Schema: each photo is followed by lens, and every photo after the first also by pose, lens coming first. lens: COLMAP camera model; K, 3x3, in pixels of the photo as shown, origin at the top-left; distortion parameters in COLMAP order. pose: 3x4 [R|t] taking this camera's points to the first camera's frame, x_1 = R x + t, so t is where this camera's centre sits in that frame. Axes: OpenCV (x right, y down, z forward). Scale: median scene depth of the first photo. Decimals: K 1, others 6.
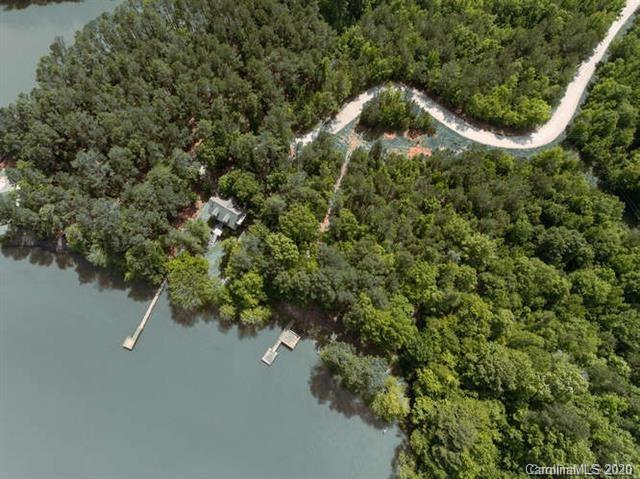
lens RADIAL K [[373.6, 0, 312.3], [0, 373.6, 240.0], [0, 0, 1]] dist [-0.004914, -0.002781]
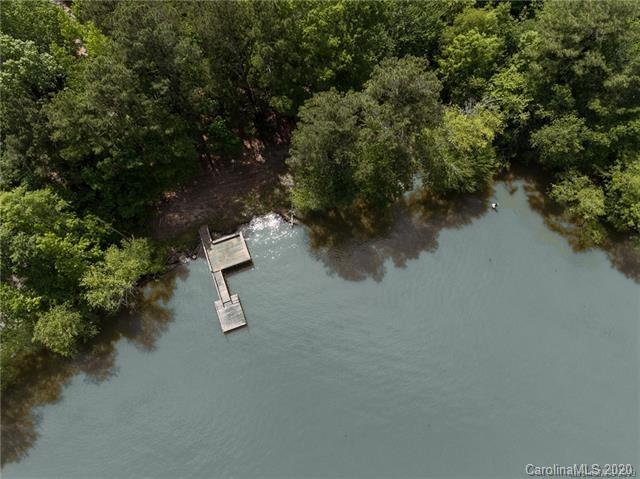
lens RADIAL K [[373.6, 0, 312.3], [0, 373.6, 240.0], [0, 0, 1]] dist [-0.004914, -0.002781]
pose [[0.588219, -0.754330, 0.291522, -0.124816], [0.765681, 0.635491, 0.099415, 0.299794], [-0.260251, 0.164735, 0.951384, 0.582485]]
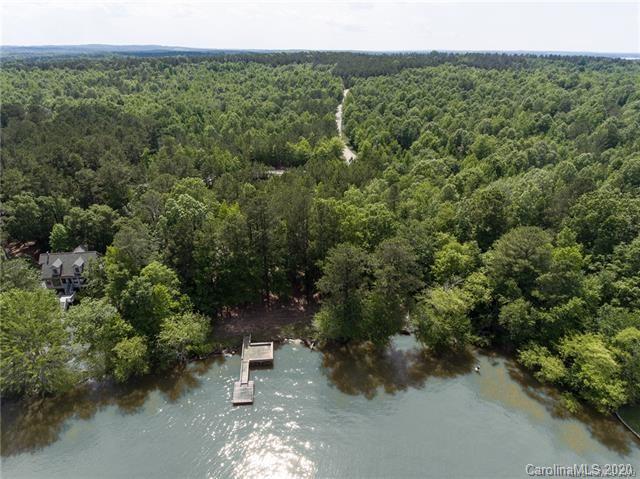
lens RADIAL K [[373.6, 0, 312.3], [0, 373.6, 240.0], [0, 0, 1]] dist [-0.004914, -0.002781]
pose [[0.780344, -0.261303, 0.568141, -0.290982], [0.585845, 0.623260, -0.518008, 0.525848], [-0.218743, 0.737067, 0.639441, 0.508766]]
